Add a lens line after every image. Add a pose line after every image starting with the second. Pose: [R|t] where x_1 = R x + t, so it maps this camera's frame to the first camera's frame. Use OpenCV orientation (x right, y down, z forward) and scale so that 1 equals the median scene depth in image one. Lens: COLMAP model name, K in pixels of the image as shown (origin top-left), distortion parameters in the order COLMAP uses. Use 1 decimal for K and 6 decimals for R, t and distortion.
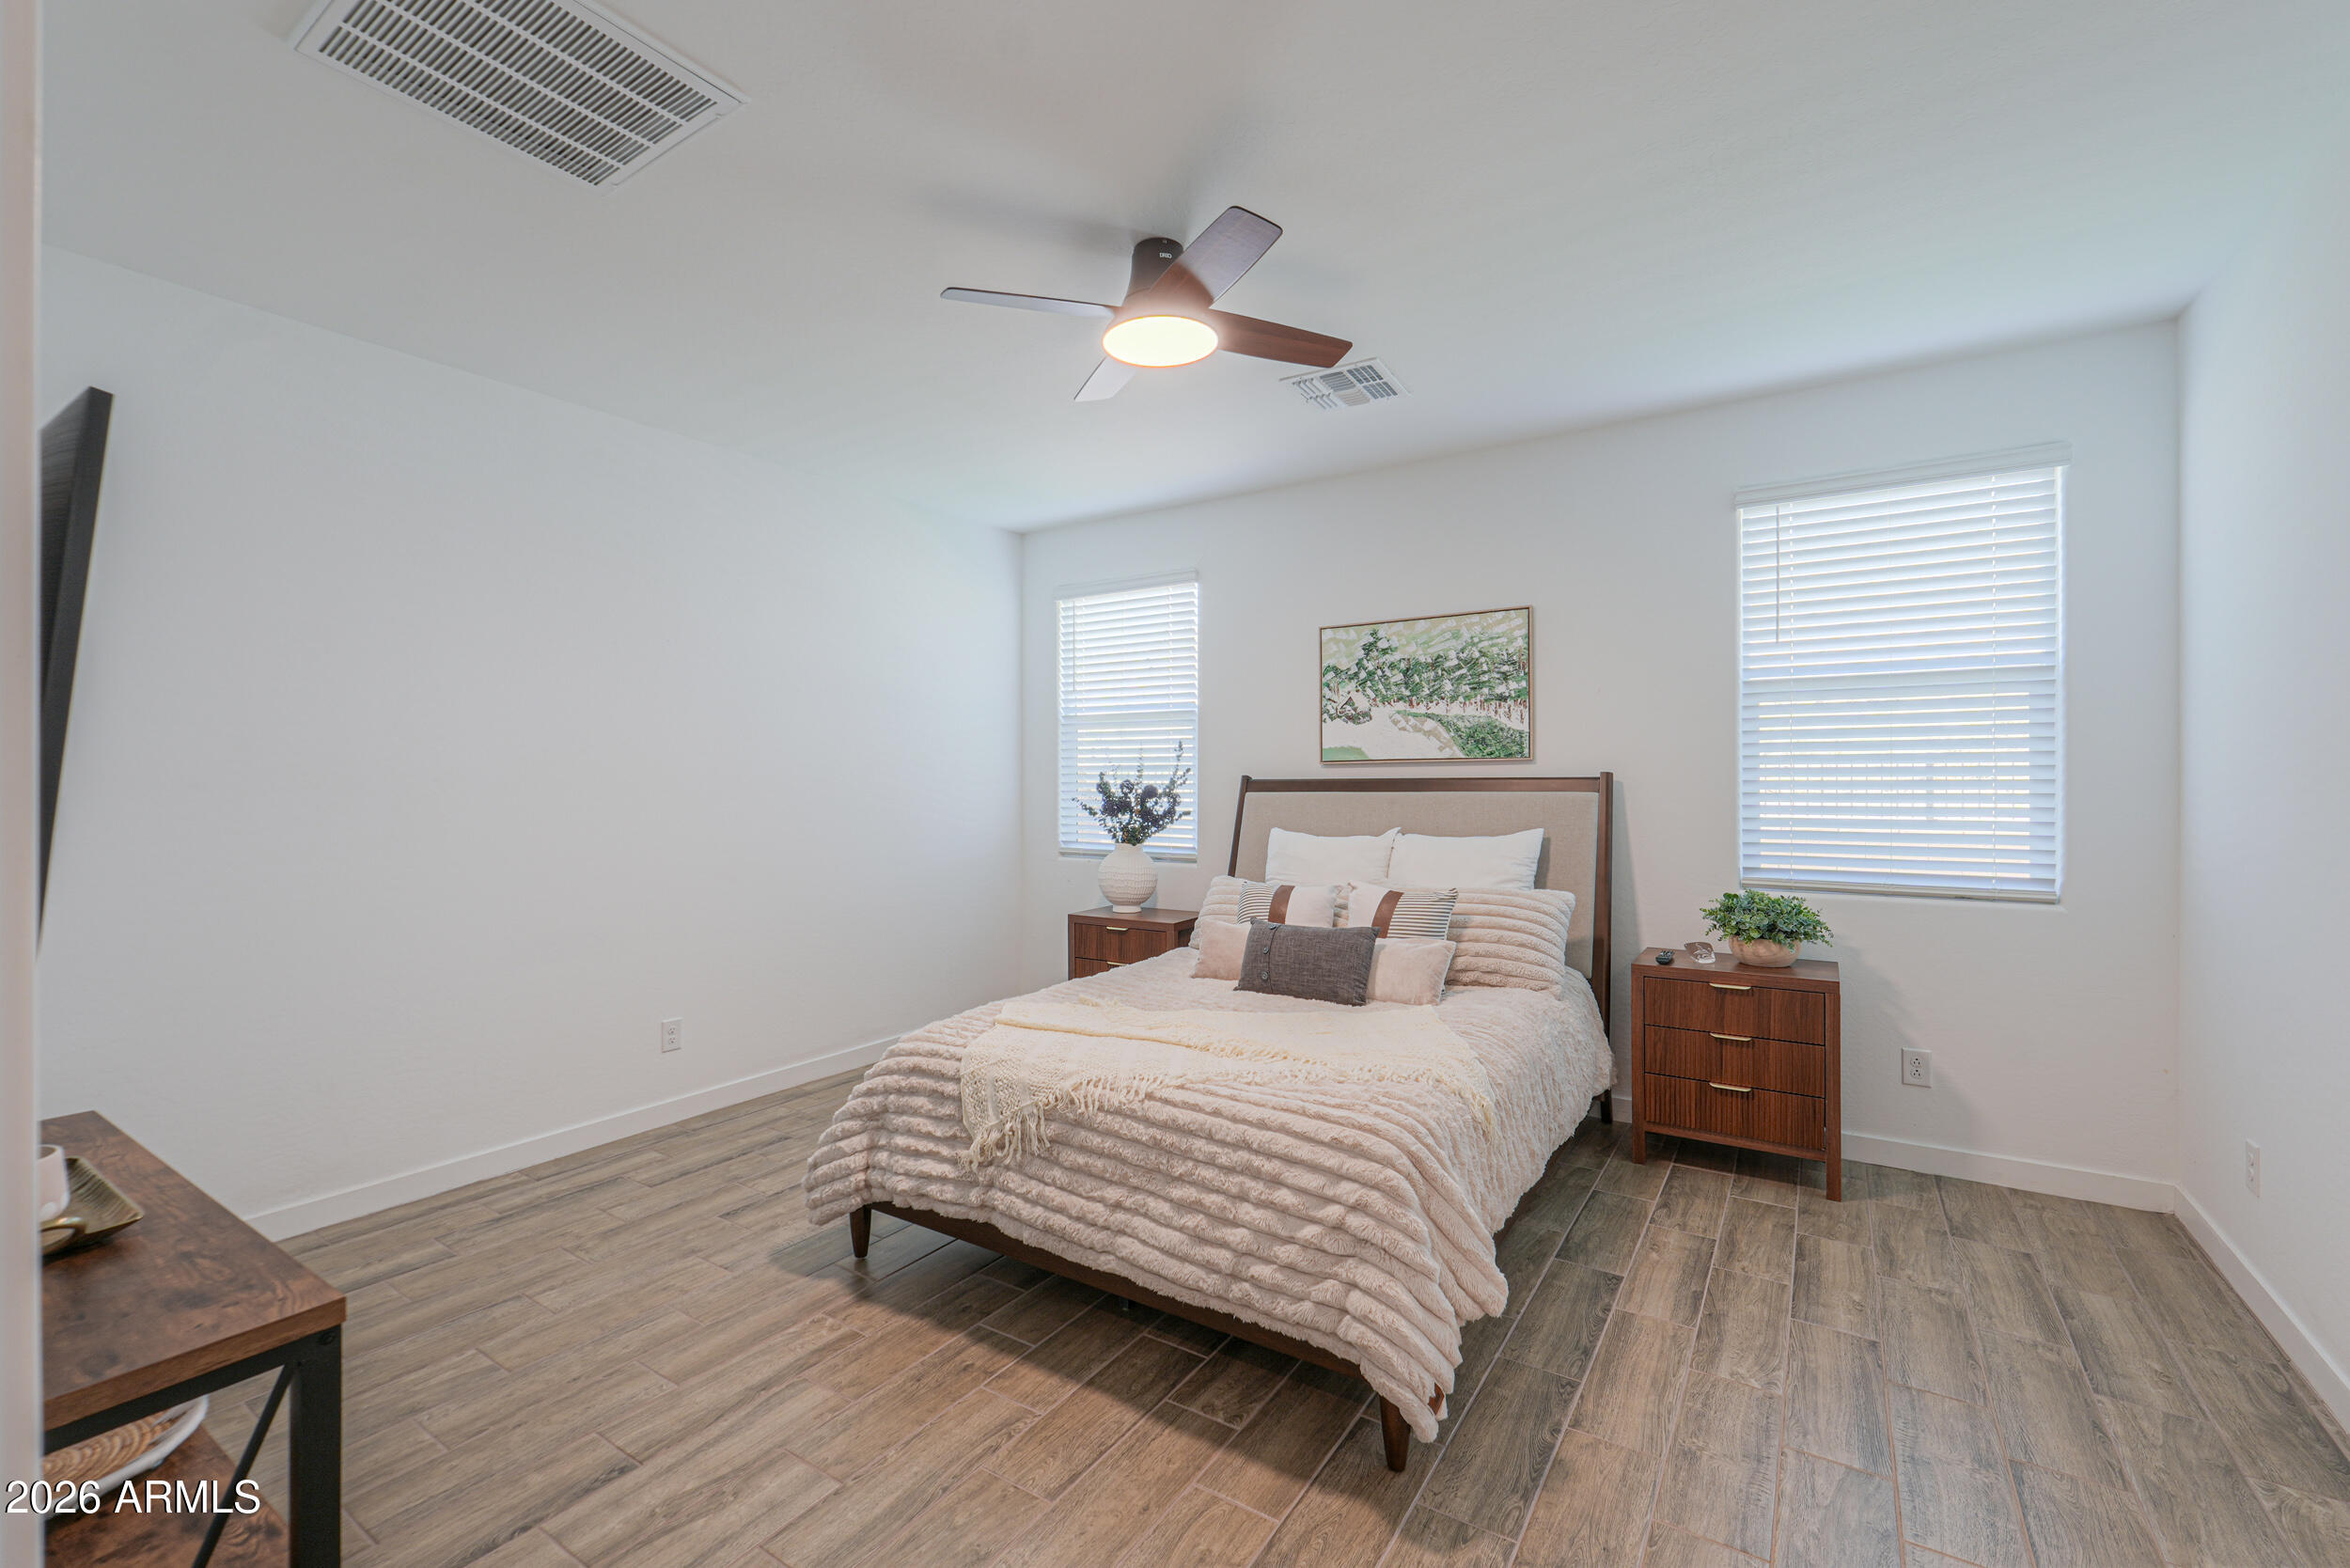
lens RADIAL K [[993.4, 0, 1128.1], [0, 993.4, 785.3], [0, 0, 1]] dist [-0.000797, -0.000571]
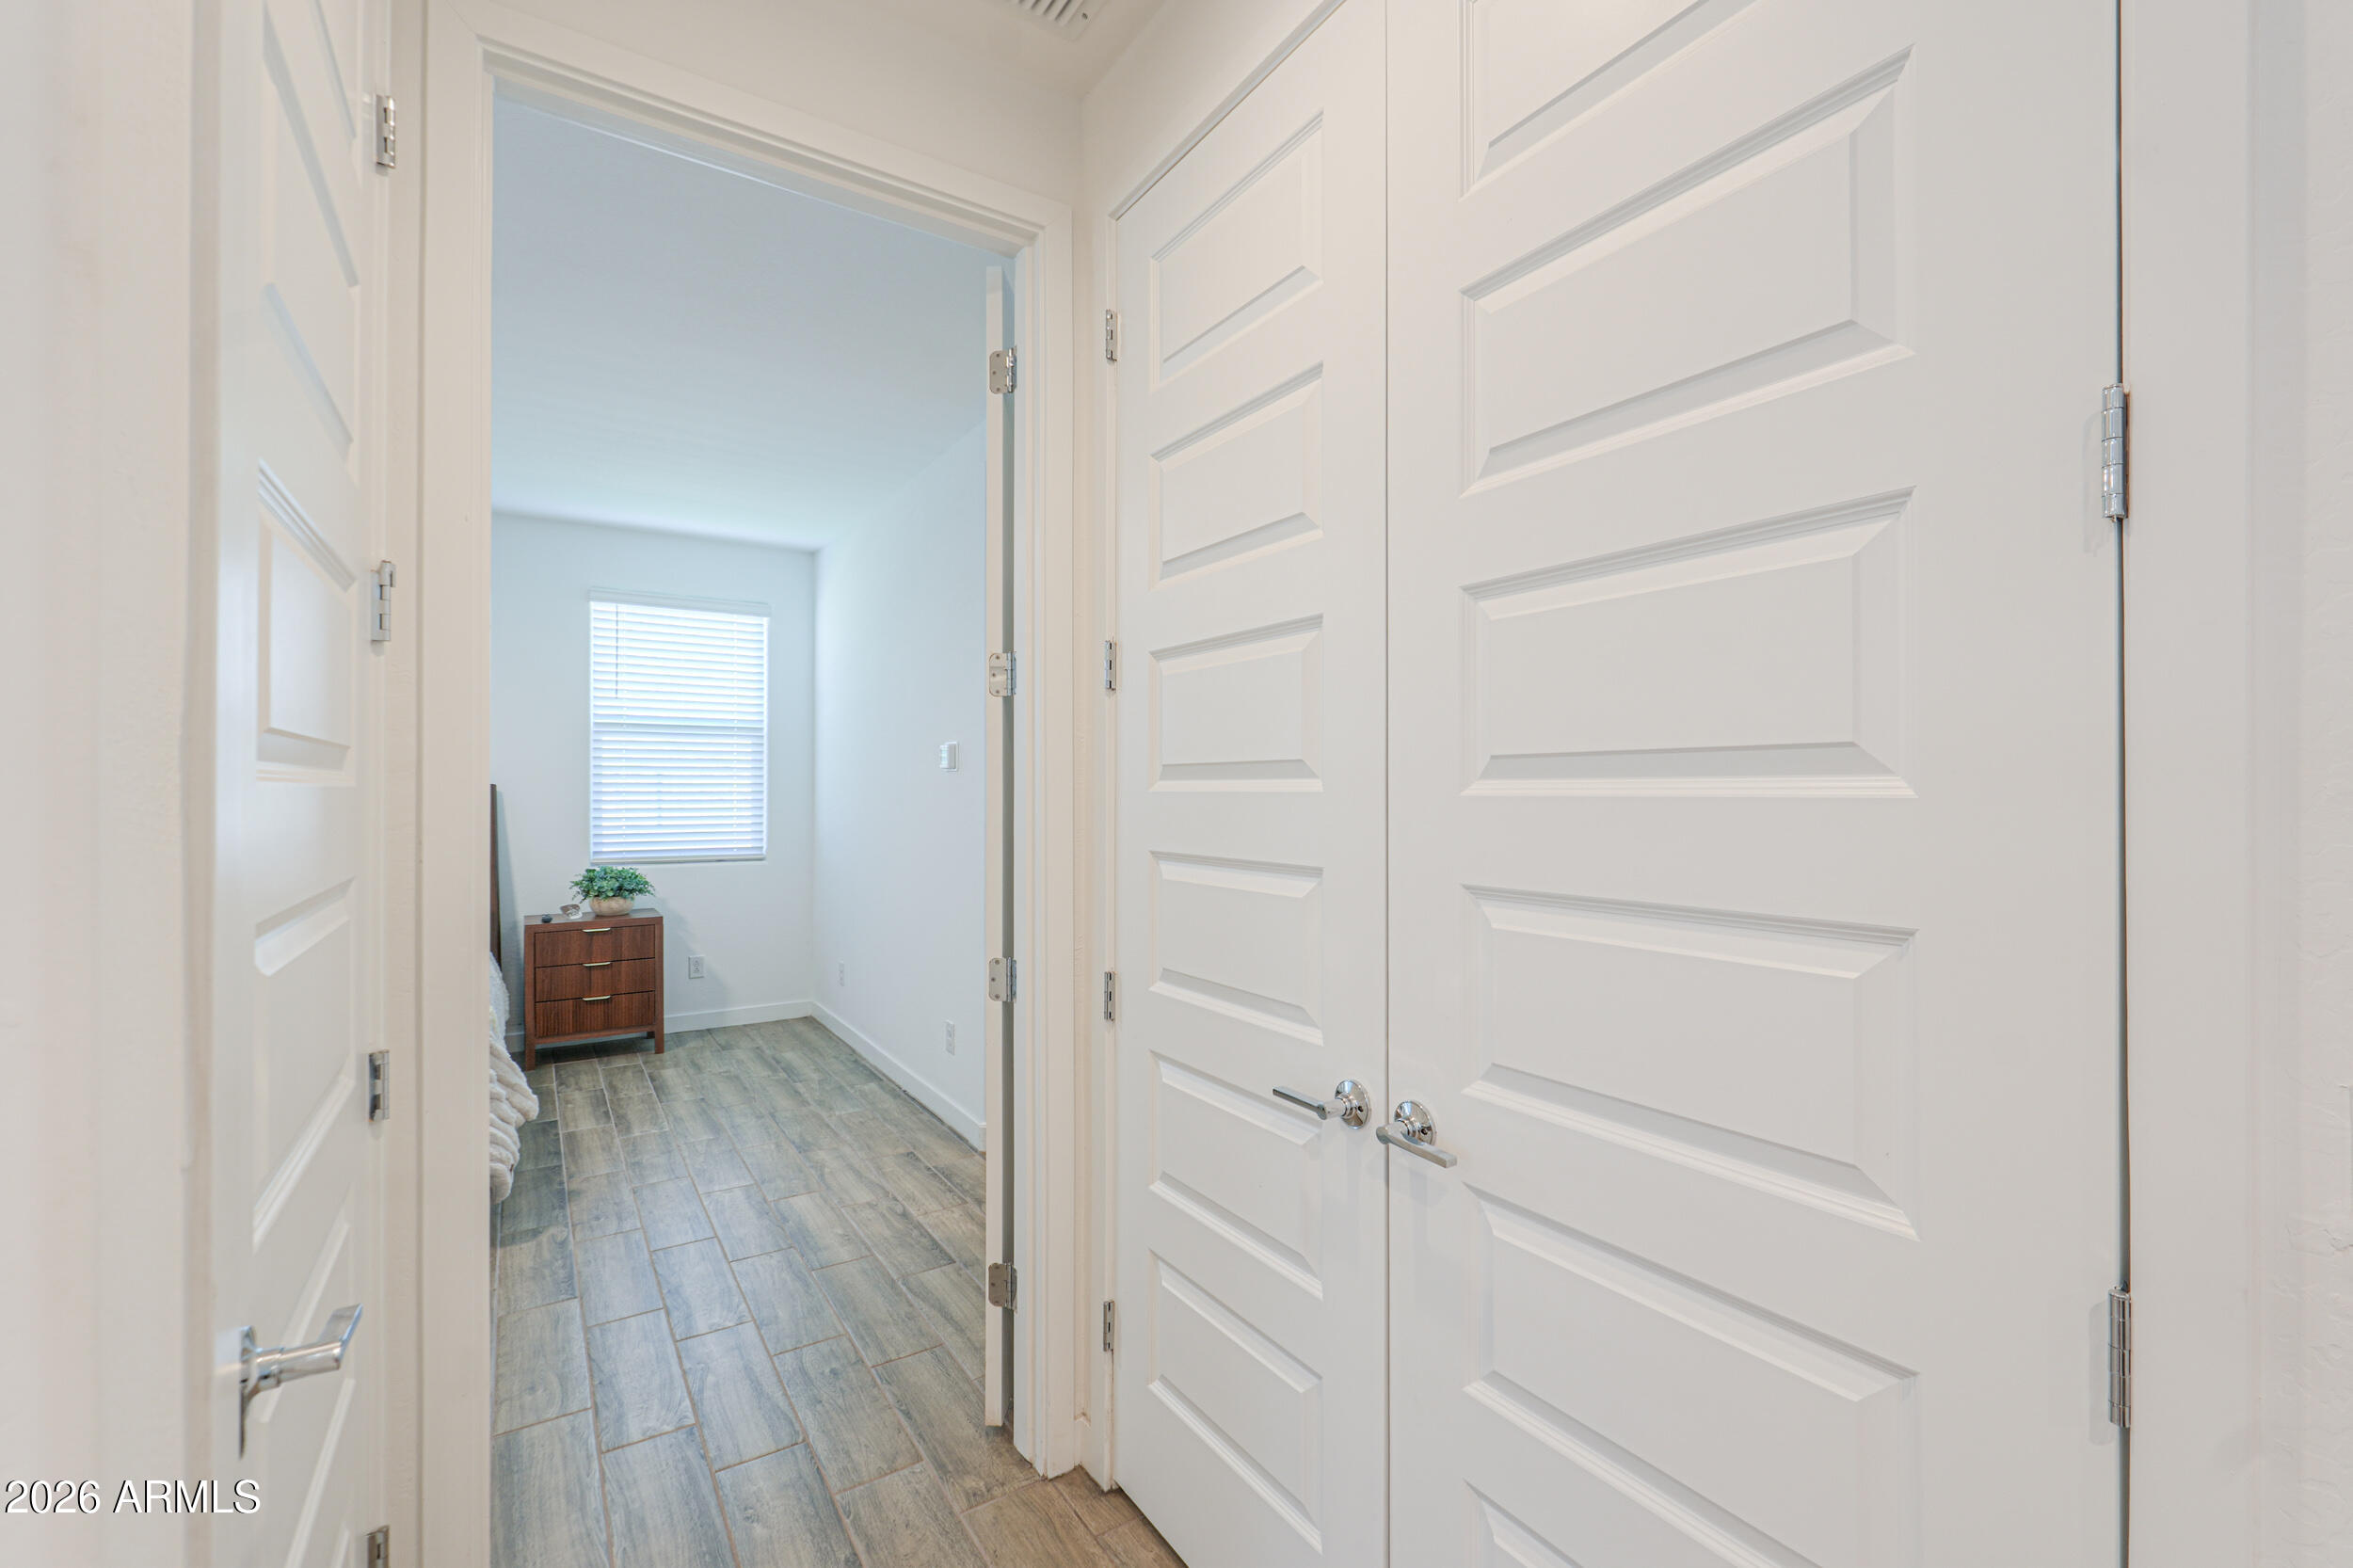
lens RADIAL K [[994.6, 0, 1167.7], [0, 994.6, 791.2], [0, 0, 1]] dist [-0.000797, -0.000571]
pose [[0.374872, 0.004271, 0.927067, -0.399708], [-0.001624, 0.999991, -0.003950, 0.000043], [-0.927075, -0.000025, 0.374875, -0.306938]]
